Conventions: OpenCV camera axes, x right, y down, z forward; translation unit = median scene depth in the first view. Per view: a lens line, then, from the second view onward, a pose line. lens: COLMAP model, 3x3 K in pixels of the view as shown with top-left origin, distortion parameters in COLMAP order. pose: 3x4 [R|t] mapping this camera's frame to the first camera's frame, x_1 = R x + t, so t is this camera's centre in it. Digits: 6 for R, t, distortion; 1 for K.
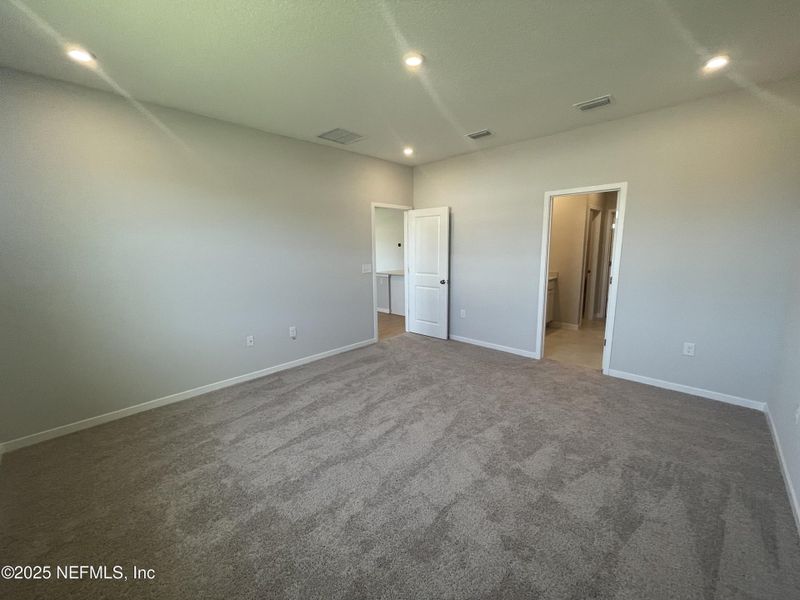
lens RADIAL K [[323.7, 0, 399.7], [0, 323.7, 299.0], [0, 0, 1]] dist [-0.001109, 0.000824]
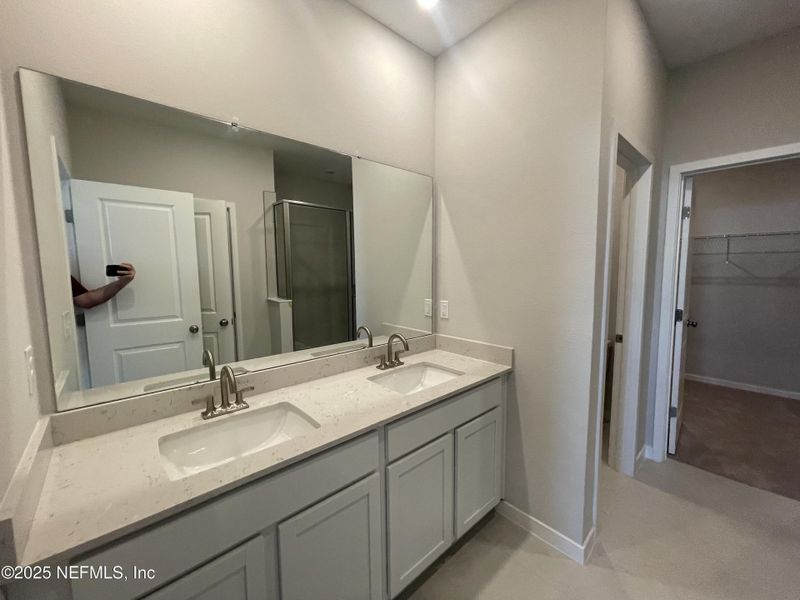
lens RADIAL K [[323.7, 0, 400.5], [0, 323.7, 297.2], [0, 0, 1]] dist [-0.001109, 0.000824]
pose [[0.997695, 0.008505, -0.067330, 0.386874], [-0.012568, 0.998110, -0.060161, -0.110820], [0.066691, 0.060868, 0.995915, 0.656384]]
